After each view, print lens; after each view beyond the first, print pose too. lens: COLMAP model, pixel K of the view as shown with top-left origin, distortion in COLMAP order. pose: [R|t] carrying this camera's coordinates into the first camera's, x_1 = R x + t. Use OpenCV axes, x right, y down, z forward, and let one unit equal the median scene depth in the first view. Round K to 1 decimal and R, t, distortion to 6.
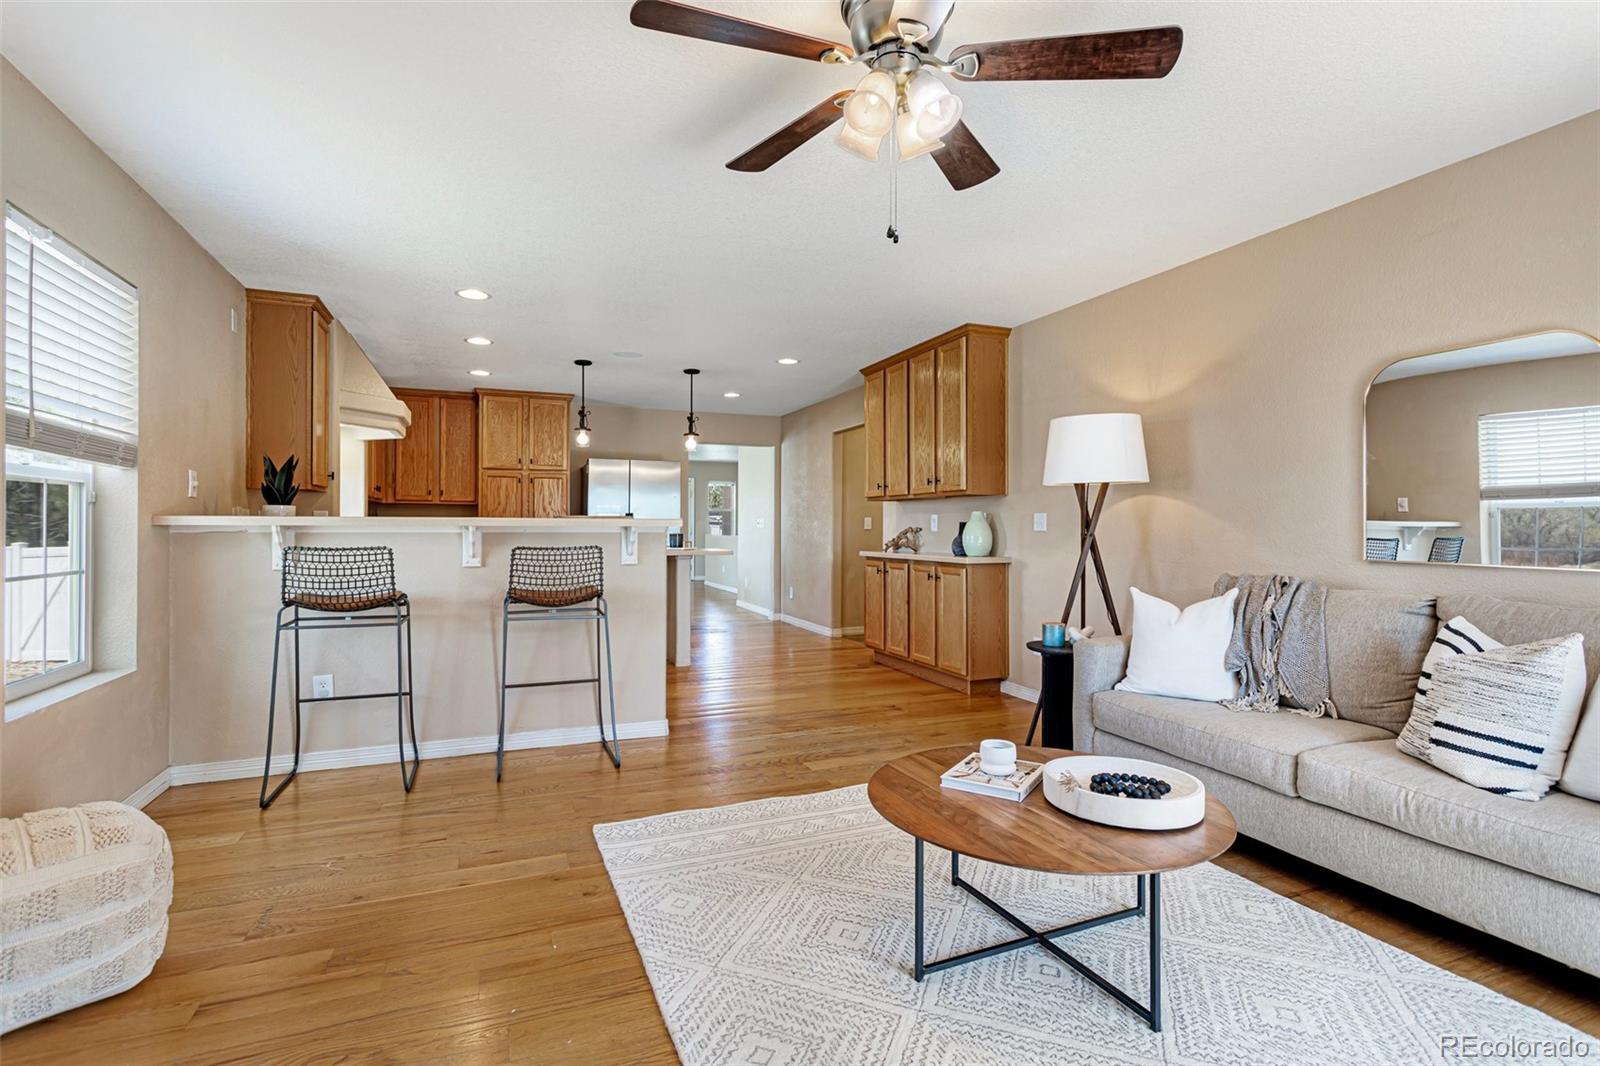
lens RADIAL K [[760.1, 0, 805.8], [0, 760.1, 518.9], [0, 0, 1]] dist [-0.000464, 0.000135]
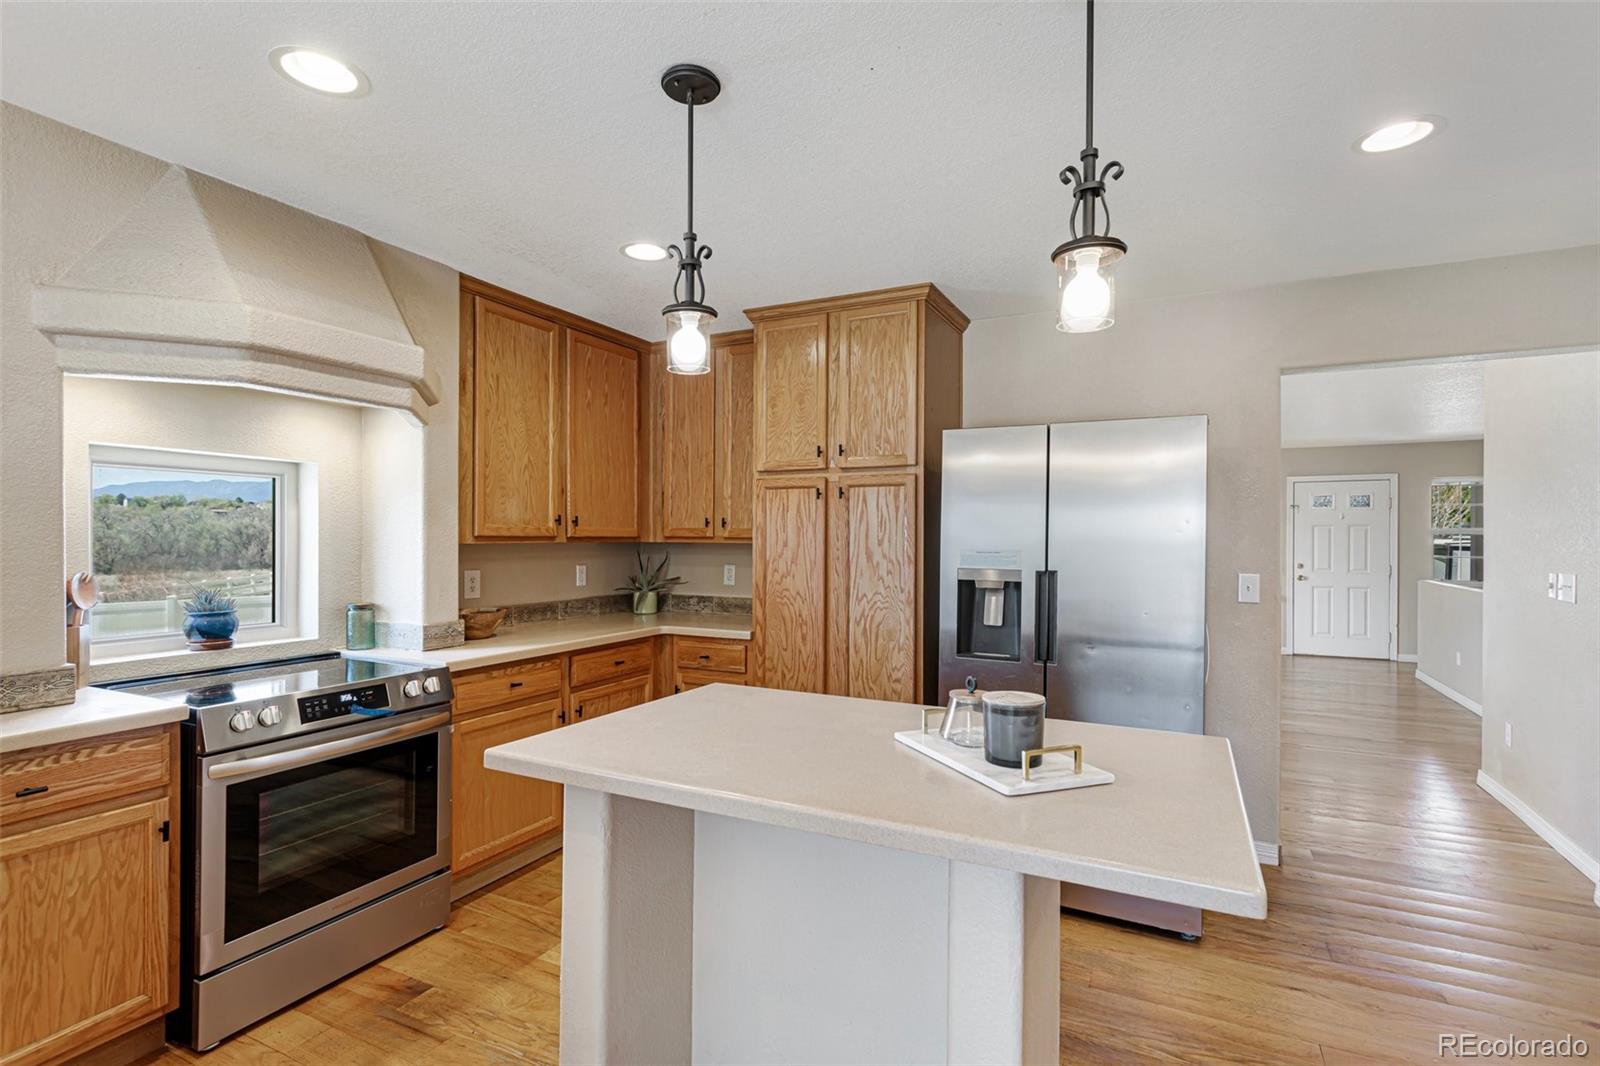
lens RADIAL K [[760.1, 0, 798.4], [0, 760.1, 543.0], [0, 0, 1]] dist [-0.000464, 0.000135]
pose [[0.661761, 0.006165, -0.749690, -0.038741], [-0.003744, 0.999981, 0.004919, -0.022776], [0.749706, -0.000449, 0.661771, 0.681435]]
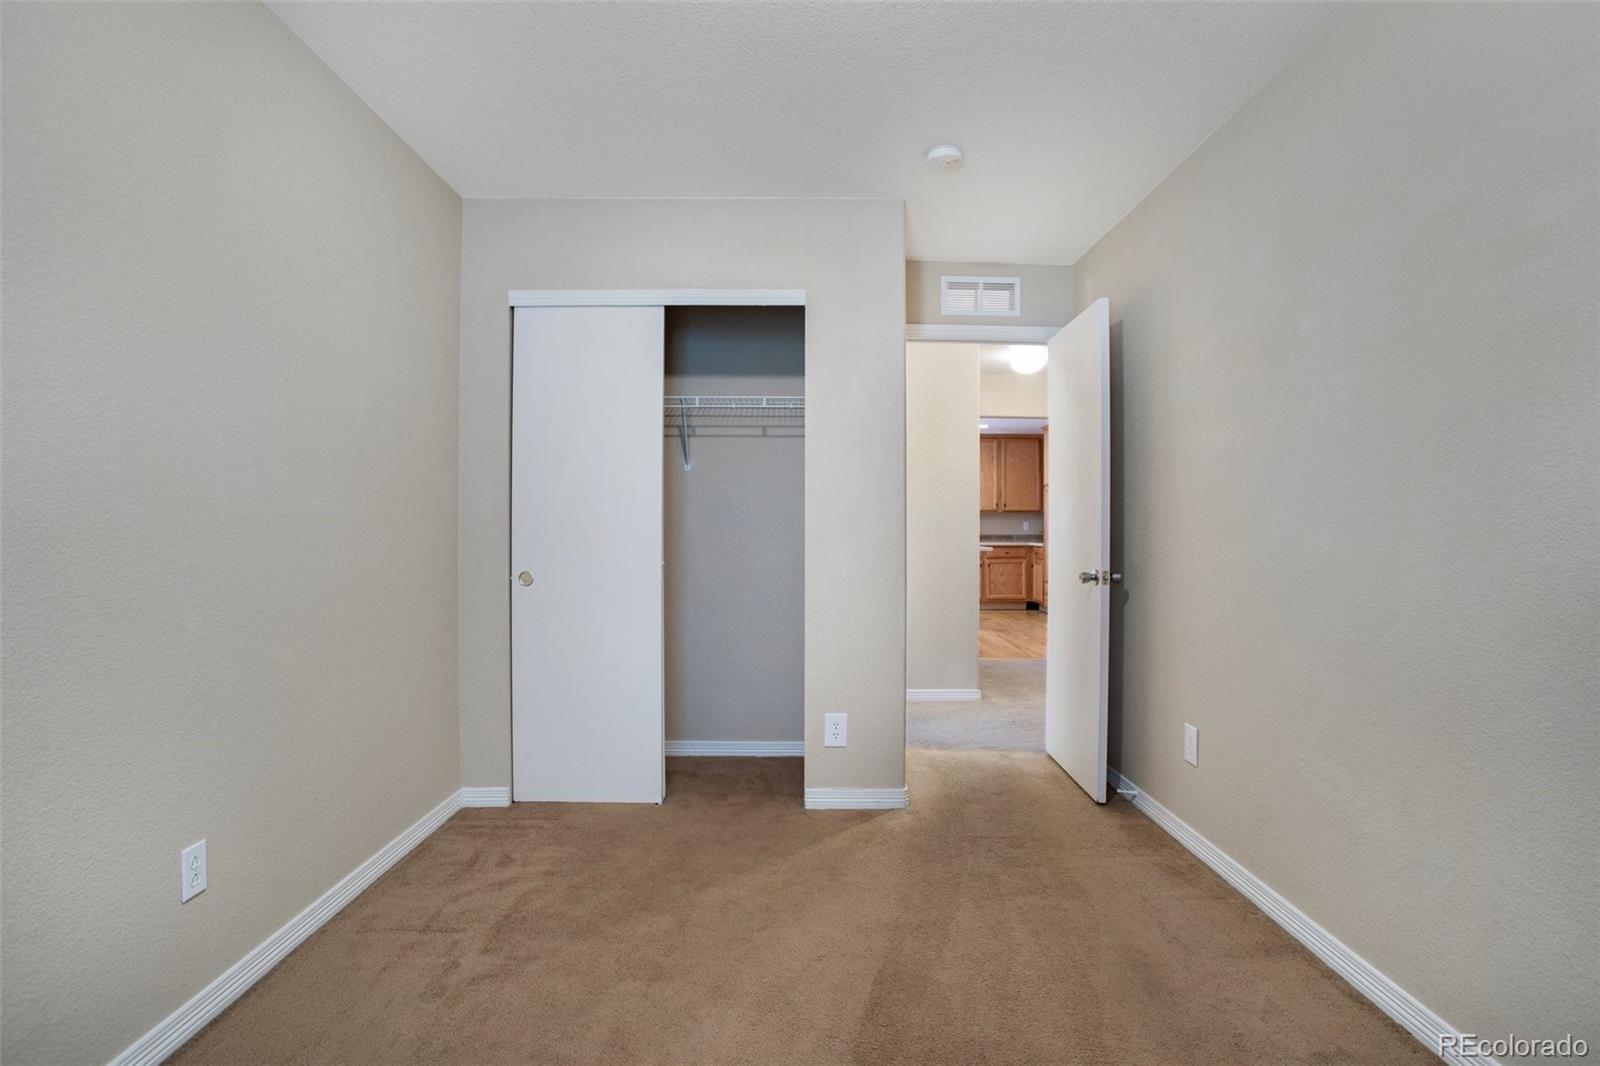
lens RADIAL K [[760.1, 0, 807.1], [0, 760.1, 528.8], [0, 0, 1]] dist [-0.000464, 0.000135]
pose [[-0.356628, 0.004942, -0.934233, 0.965998], [-0.004878, 0.999963, 0.007152, 0.002089], [0.934234, 0.007108, -0.356591, 1.064114]]
